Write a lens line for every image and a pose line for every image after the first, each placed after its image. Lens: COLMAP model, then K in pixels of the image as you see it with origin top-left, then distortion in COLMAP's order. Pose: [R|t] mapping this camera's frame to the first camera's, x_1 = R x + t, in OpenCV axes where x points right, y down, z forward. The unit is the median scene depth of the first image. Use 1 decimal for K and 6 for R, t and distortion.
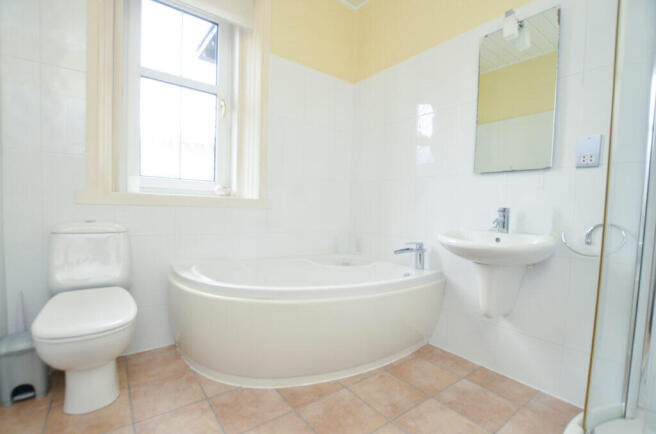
lens RADIAL K [[299.7, 0, 327.6], [0, 299.7, 220.6], [0, 0, 1]] dist [-0.000593, -0.000039]
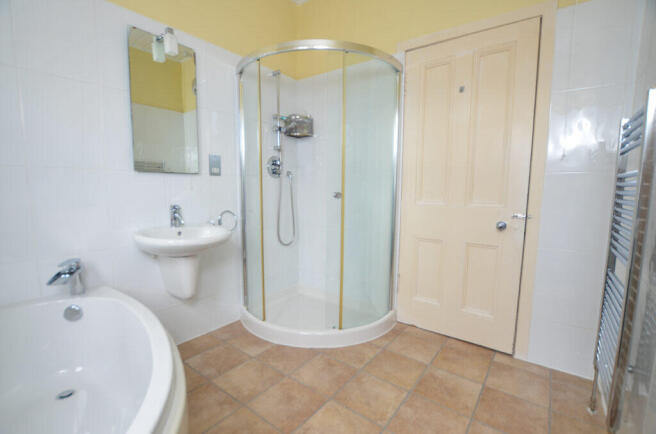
lens RADIAL K [[299.7, 0, 328.4], [0, 299.7, 219.7], [0, 0, 1]] dist [-0.000593, -0.000039]
pose [[-0.267806, -0.138557, 0.953458, -0.766576], [0.009014, 0.989202, 0.146283, -0.172557], [-0.963431, 0.047770, -0.263665, 0.841195]]
